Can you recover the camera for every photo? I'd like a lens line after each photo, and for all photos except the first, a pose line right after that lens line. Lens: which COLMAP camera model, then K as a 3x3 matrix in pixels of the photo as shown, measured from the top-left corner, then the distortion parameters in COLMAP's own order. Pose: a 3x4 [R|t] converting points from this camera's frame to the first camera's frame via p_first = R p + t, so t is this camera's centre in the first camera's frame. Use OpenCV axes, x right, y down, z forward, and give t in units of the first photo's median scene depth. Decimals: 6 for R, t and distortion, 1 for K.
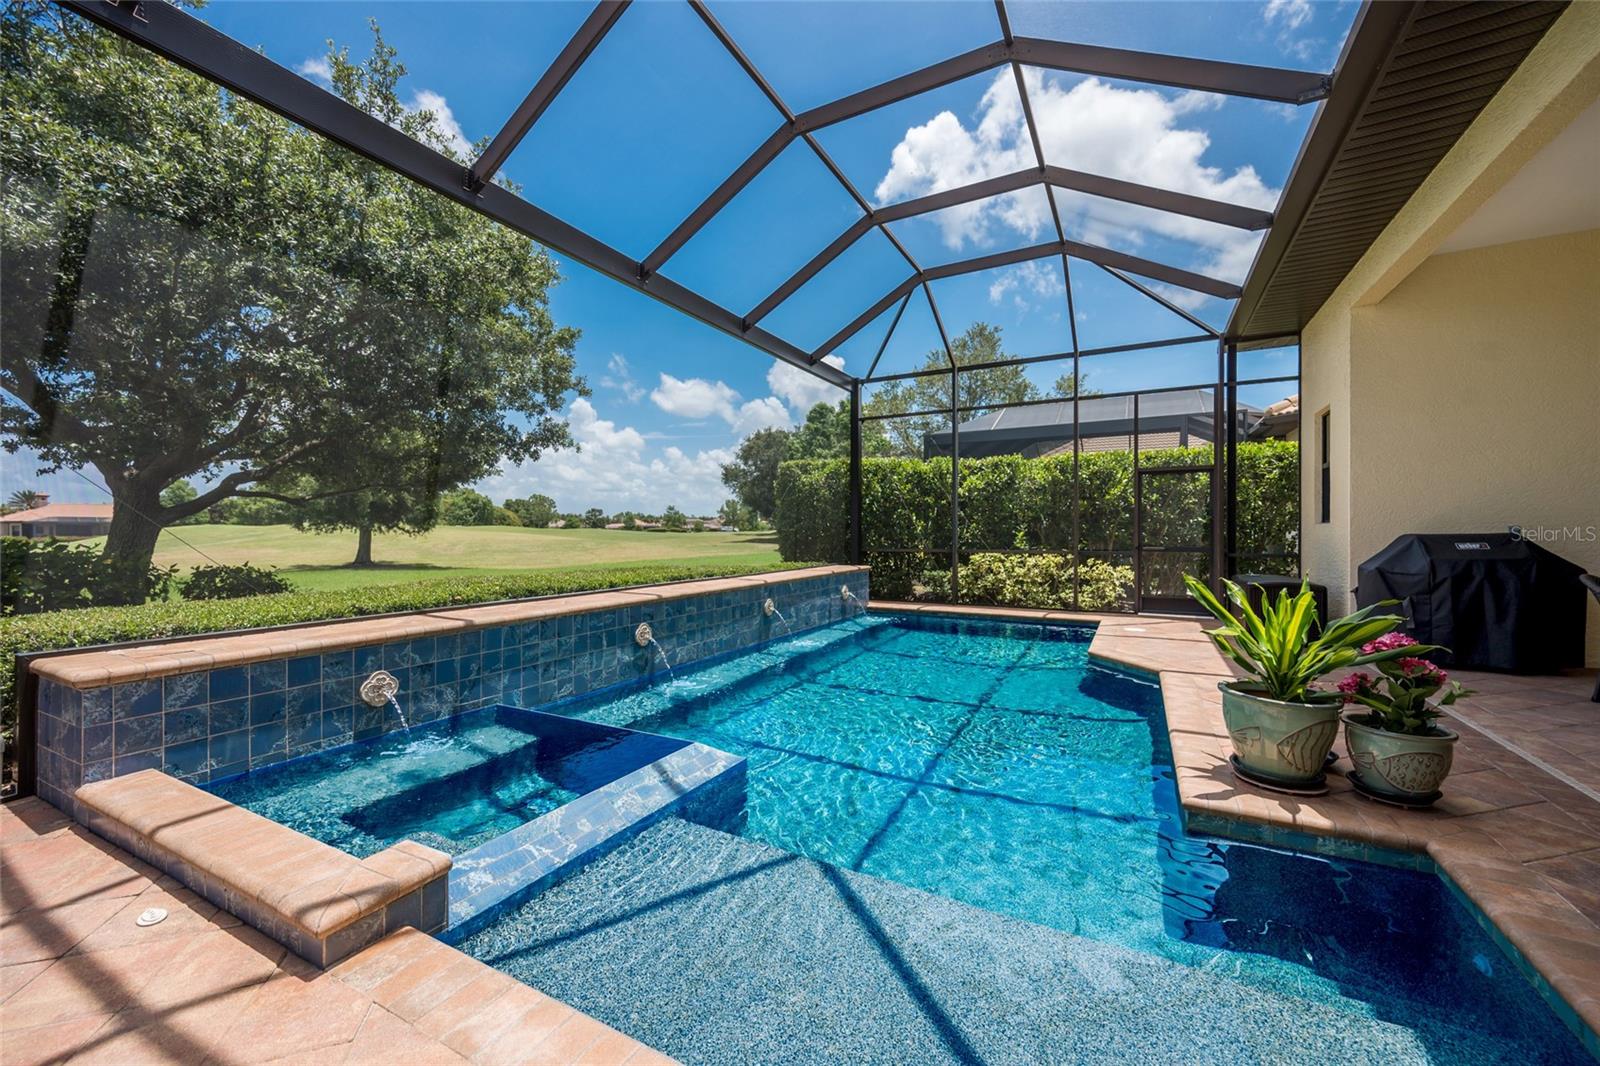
lens RADIAL K [[621.0, 0, 800.0], [0, 621.0, 533.0], [0, 0, 1]] dist [0.002083, 0.000066]
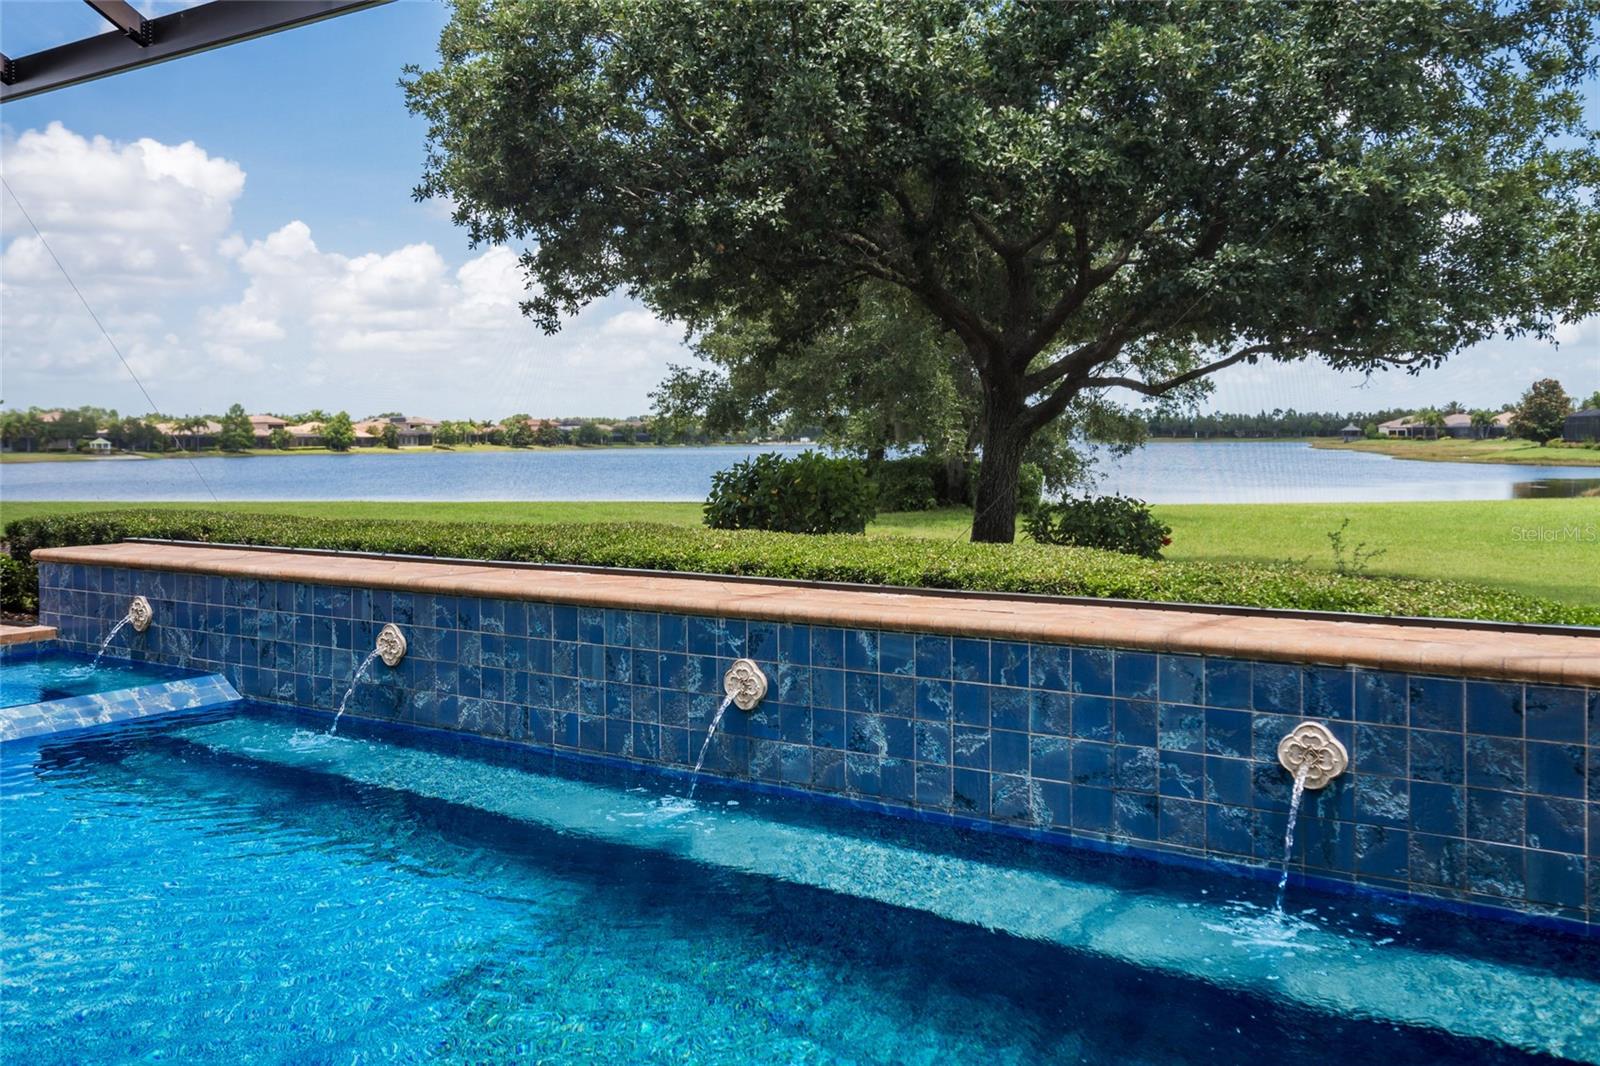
lens RADIAL K [[1391.0, 0, 800.0], [0, 1391.0, 533.0], [0, 0, 1]] dist [0.041286, 0.000135]
pose [[-0.107770, 0.070703, -0.991659, 0.768378], [0.004695, 0.997493, 0.070609, -0.013898], [0.994165, 0.002954, -0.107832, 1.267178]]
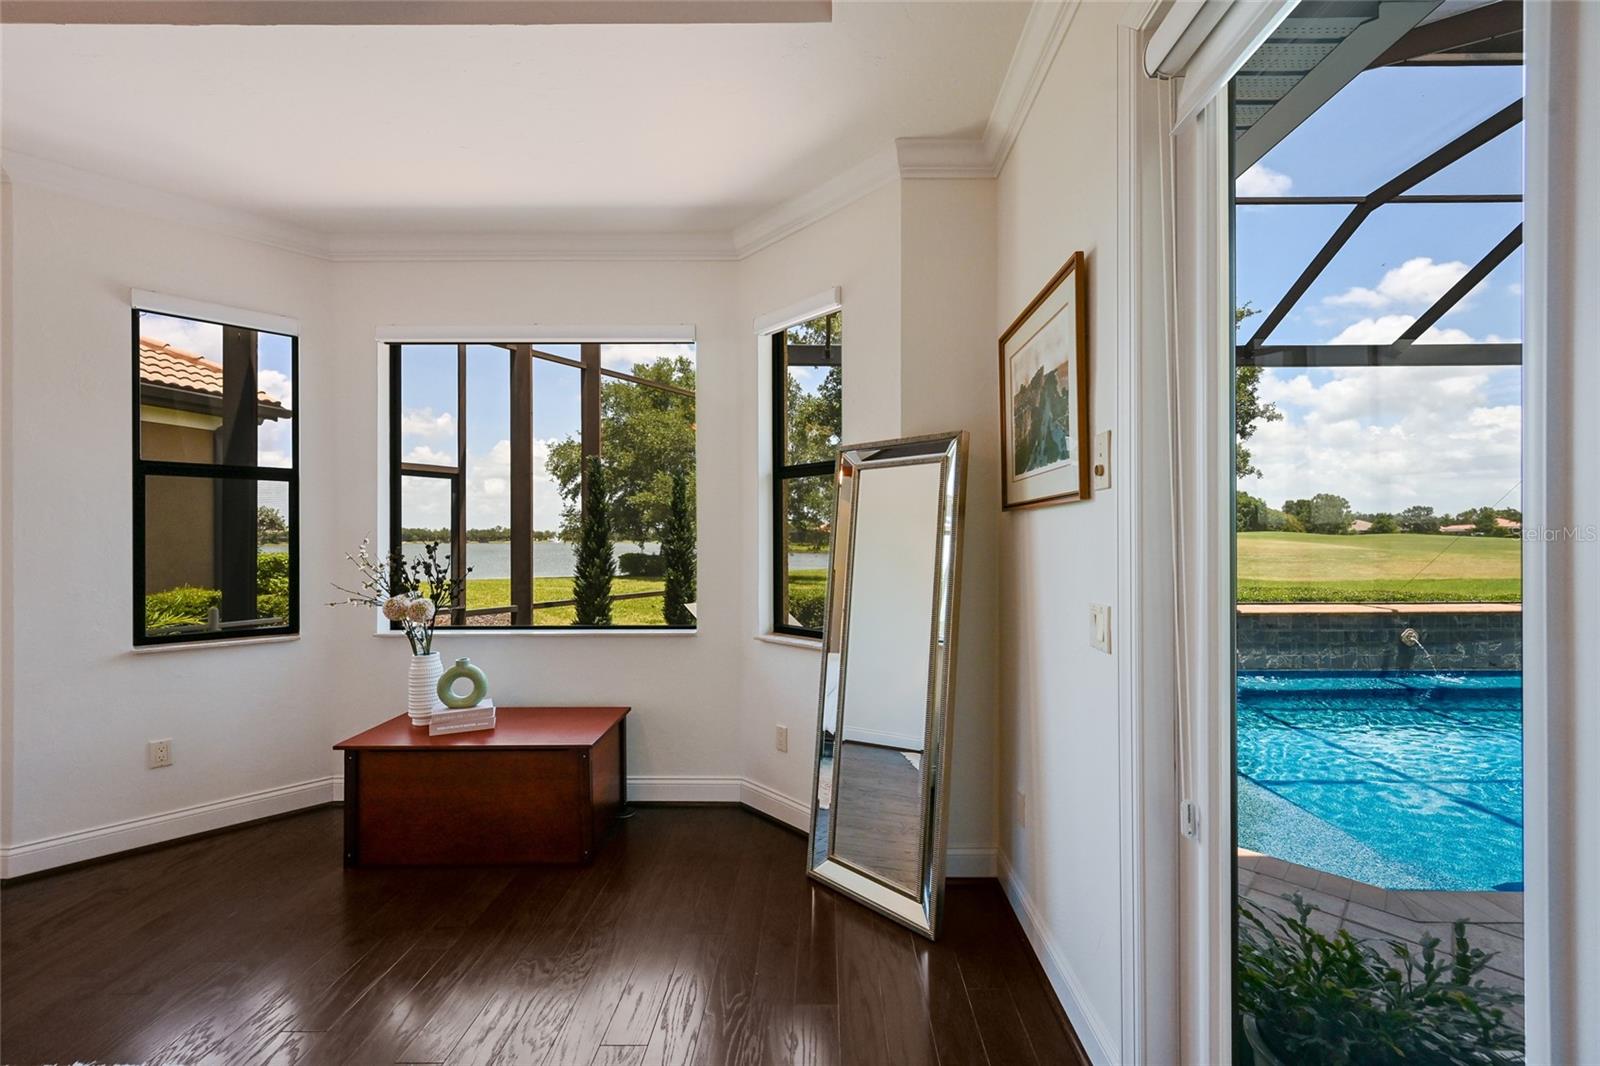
lens RADIAL K [[641.3, 0, 821.0], [0, 641.3, 538.6], [0, 0, 1]] dist [0.003304, 0.000398]
pose [[0.472256, 0.001351, -0.881461, 0.469167], [0.000410, 0.999998, 0.001753, -0.045716], [0.881461, -0.001189, 0.472254, -0.355019]]
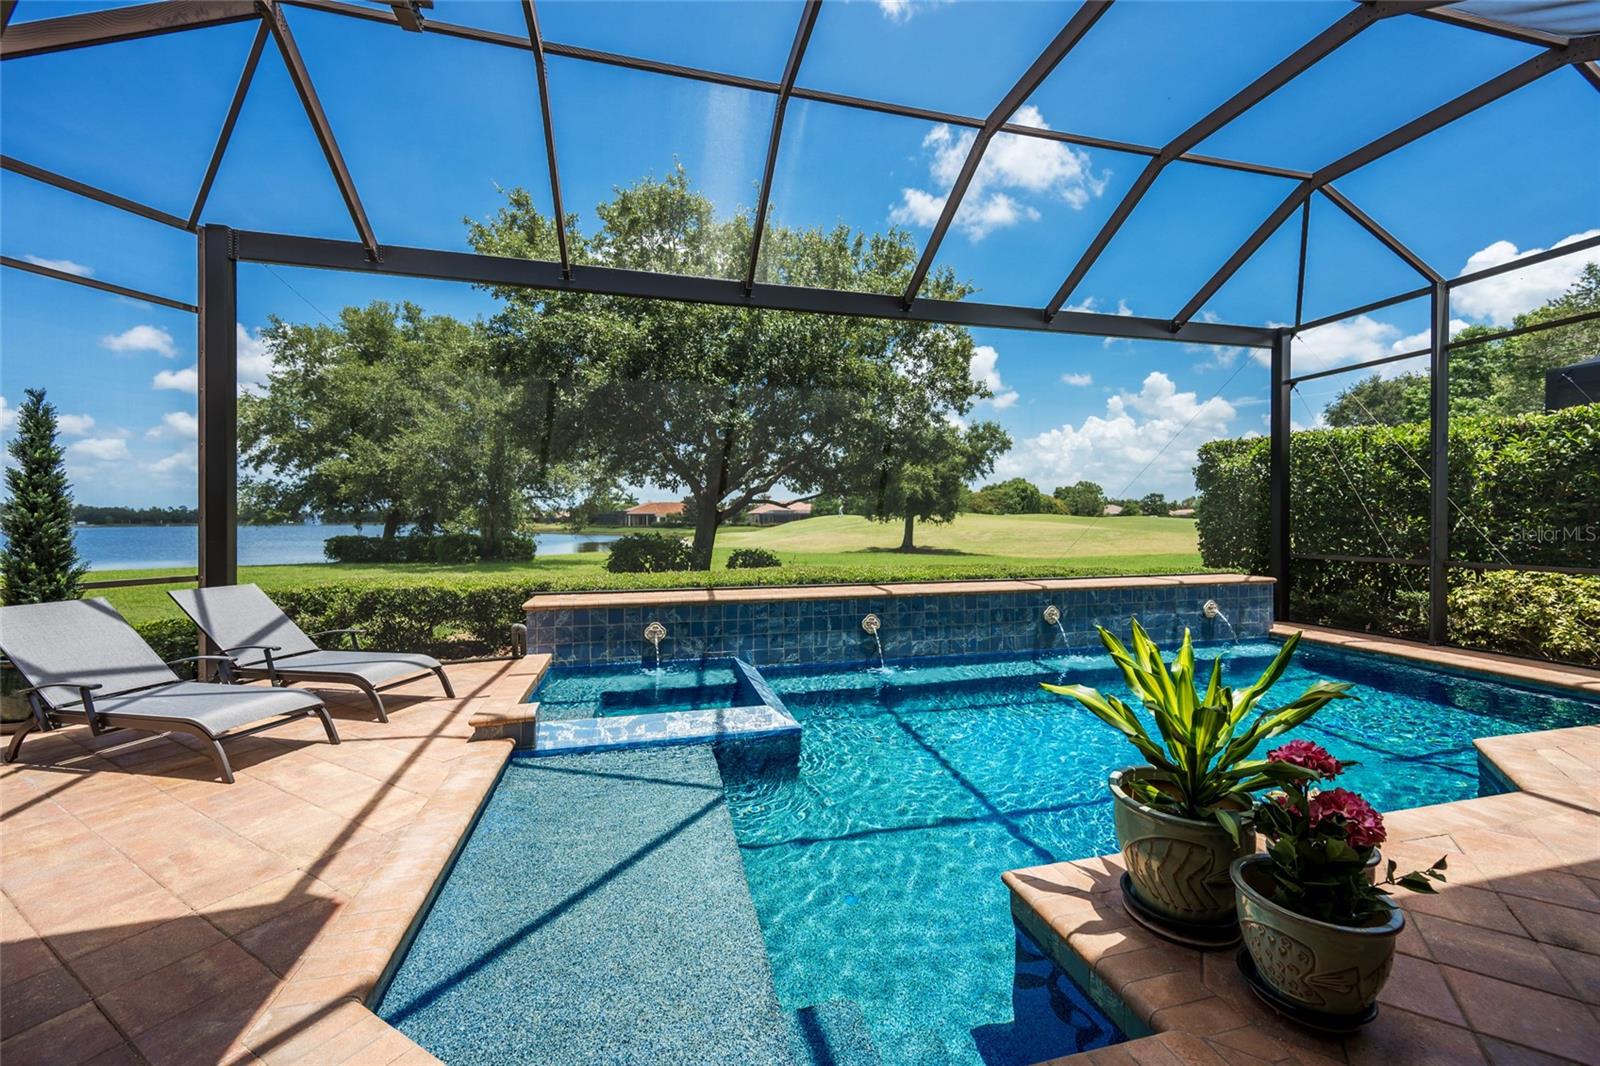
lens RADIAL K [[643.1, 0, 810.2], [0, 643.1, 519.4], [0, 0, 1]] dist [0.001500, 0.000221]
pose [[0.677800, -0.000167, -0.735246, 0.477824], [-0.000430, 1.000000, -0.000624, -0.027590], [0.735246, 0.000740, 0.677800, 0.083117]]
